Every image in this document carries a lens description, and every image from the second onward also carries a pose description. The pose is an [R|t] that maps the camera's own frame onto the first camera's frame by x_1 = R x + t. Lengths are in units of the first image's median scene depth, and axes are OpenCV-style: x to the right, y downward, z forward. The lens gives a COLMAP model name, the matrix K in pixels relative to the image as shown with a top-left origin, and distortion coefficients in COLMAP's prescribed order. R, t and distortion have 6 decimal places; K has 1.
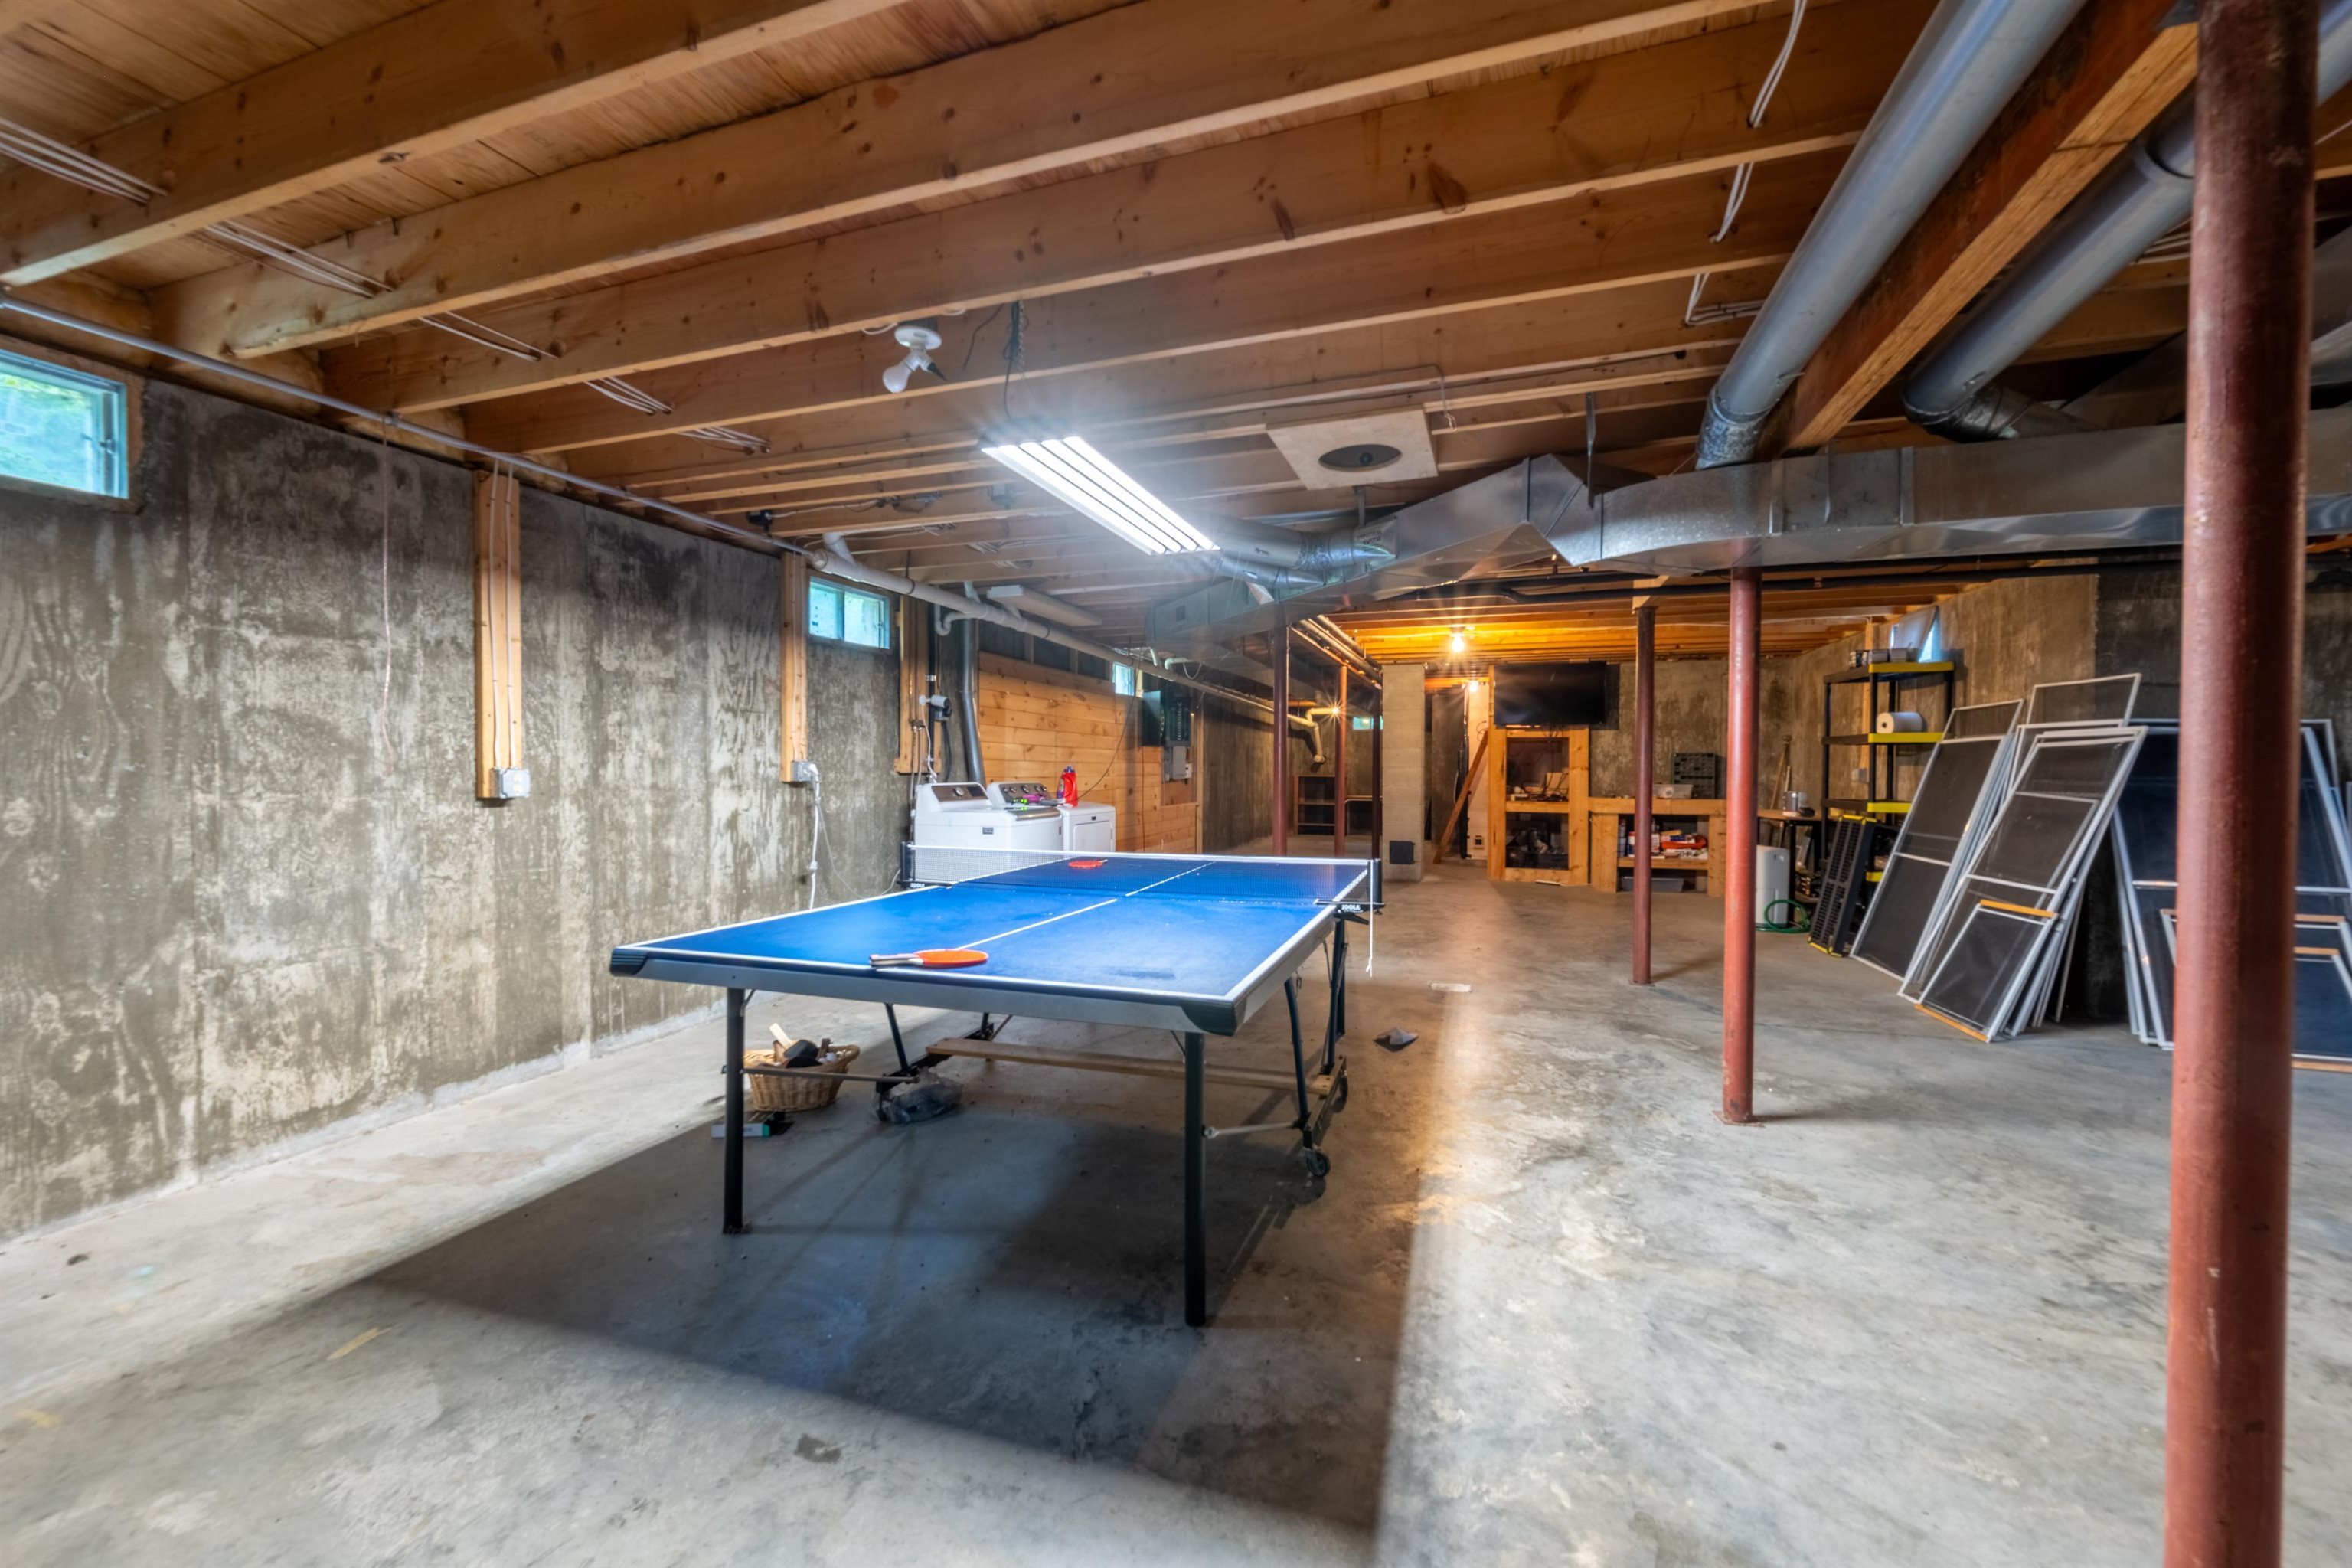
lens RADIAL K [[928.2, 0, 1176.0], [0, 928.2, 784.0], [0, 0, 1]] dist [-0.000115, 0.000008]
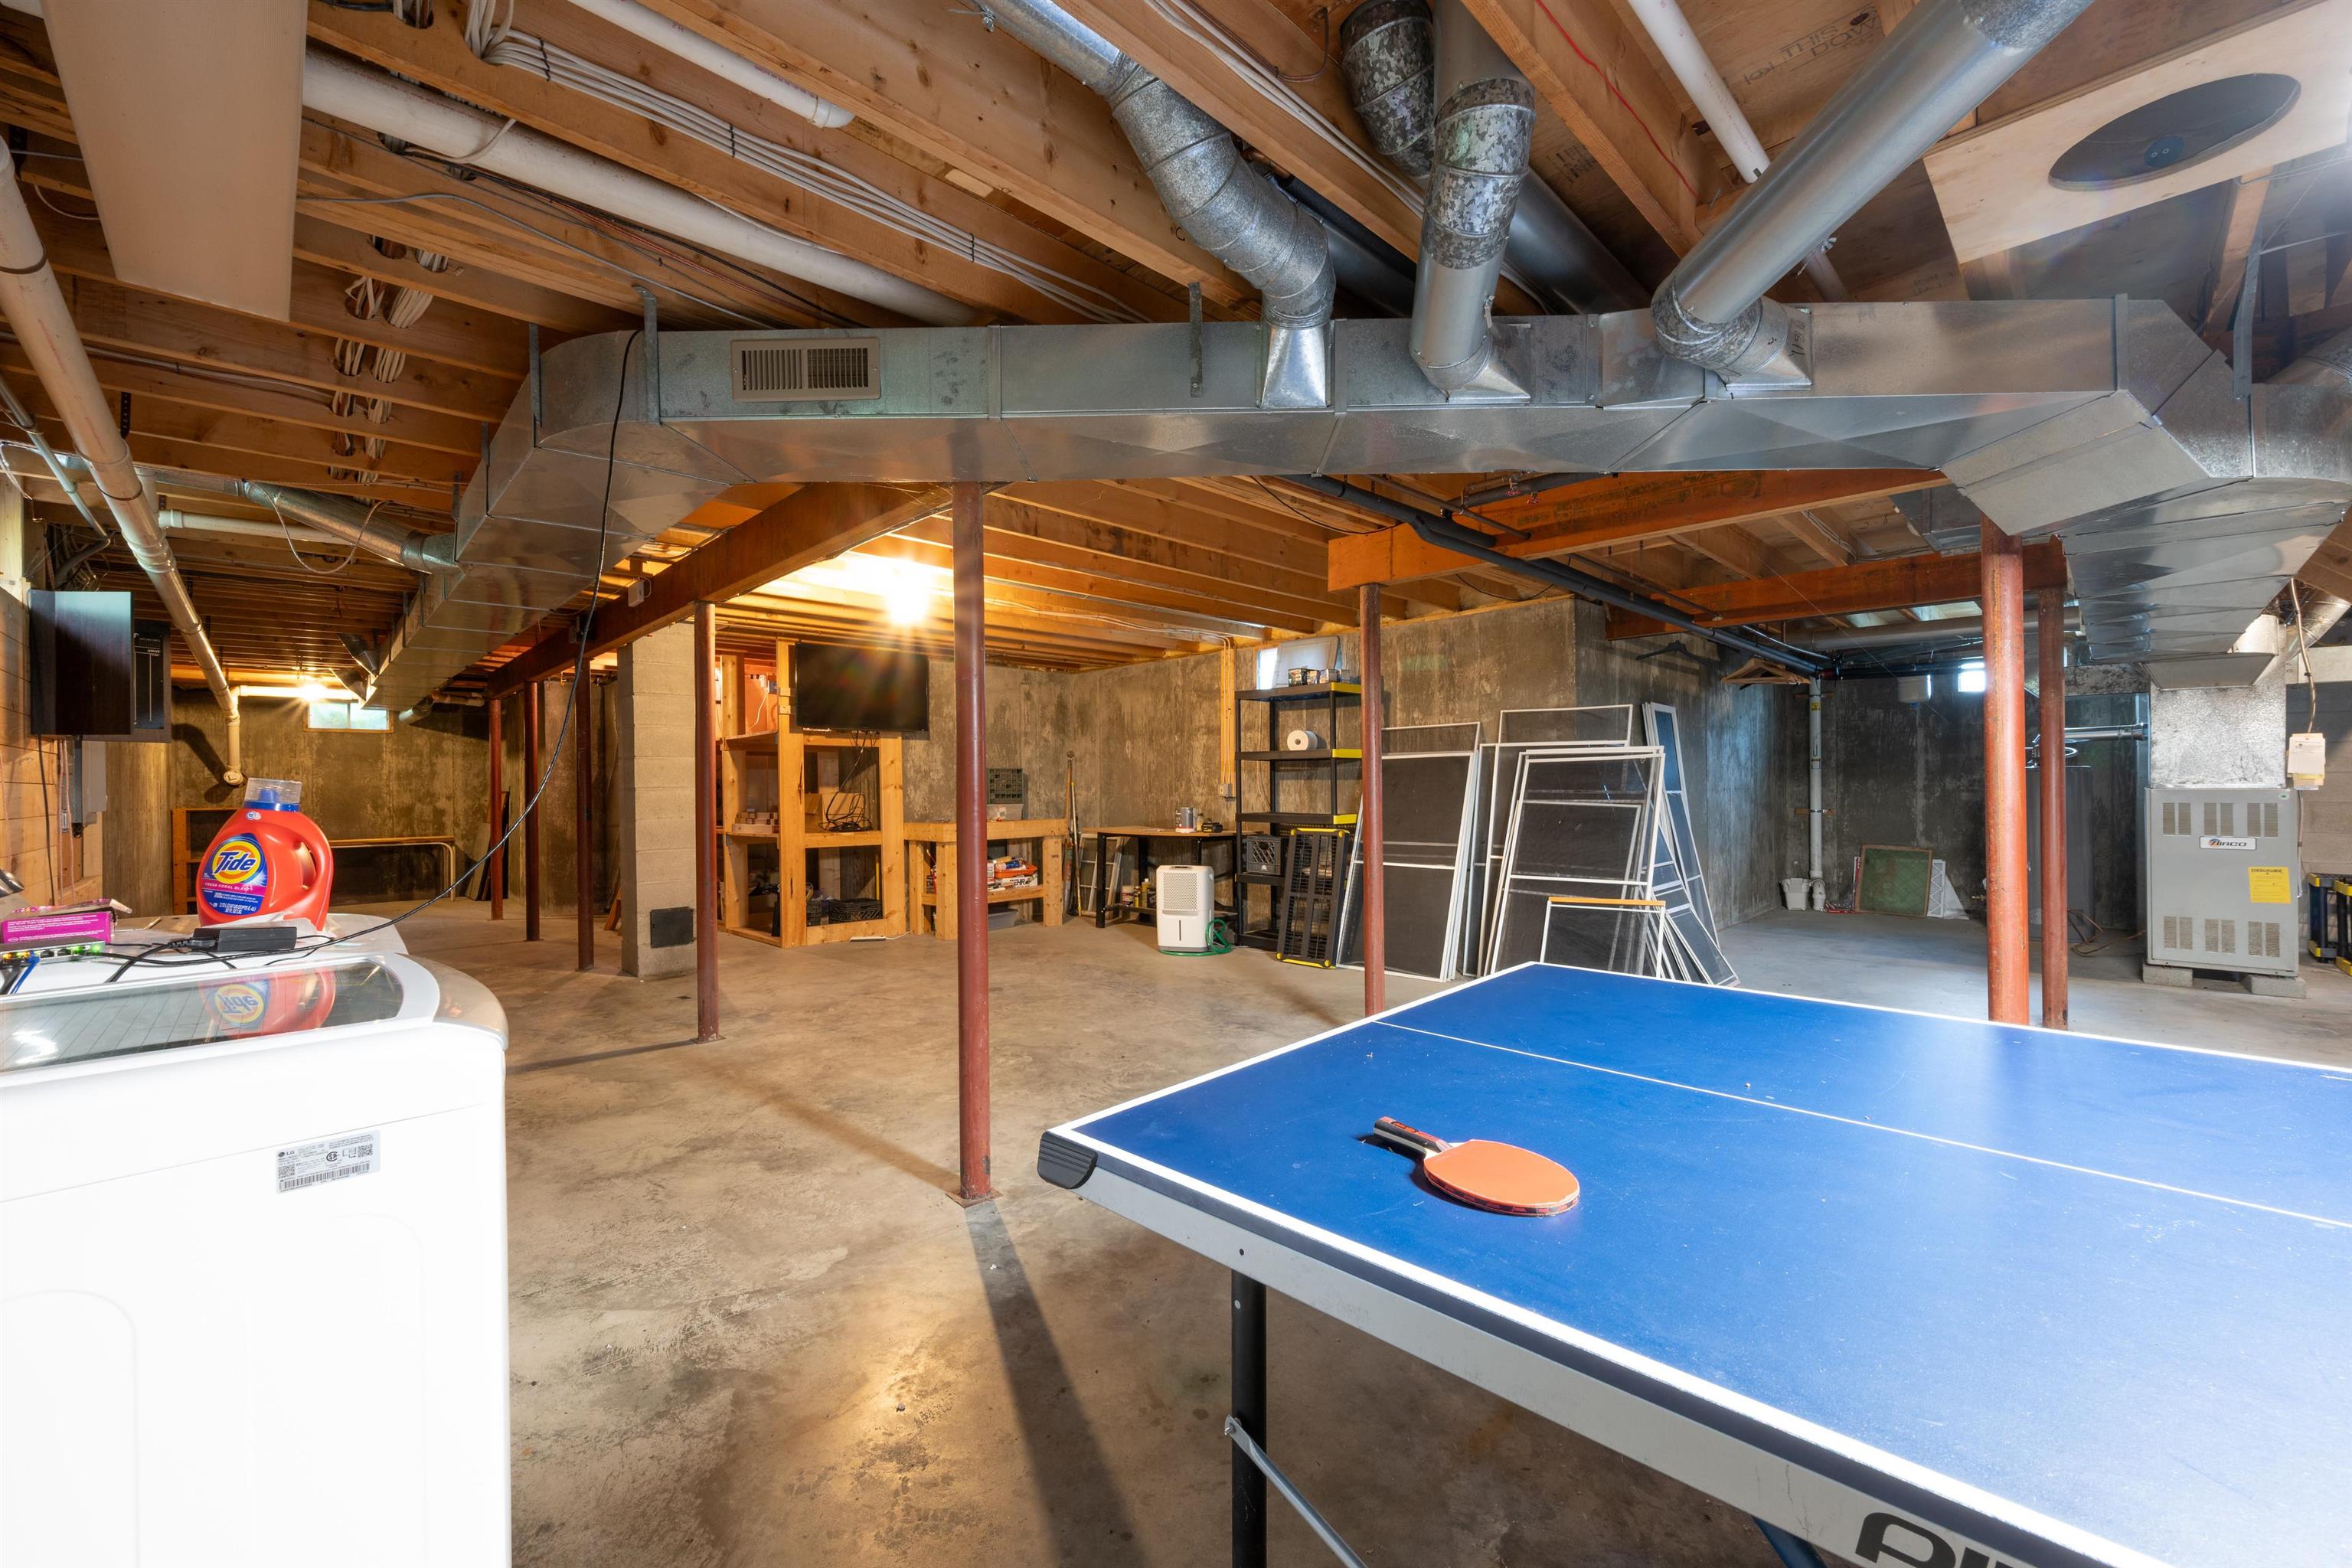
lens RADIAL K [[928.2, 0, 1176.0], [0, 928.2, 784.0], [0, 0, 1]] dist [-0.000115, 0.000008]
pose [[0.439095, -0.008364, 0.898402, -0.168914], [0.027381, 0.999617, -0.004076, -0.010032], [-0.898023, 0.026389, 0.439156, 0.447157]]
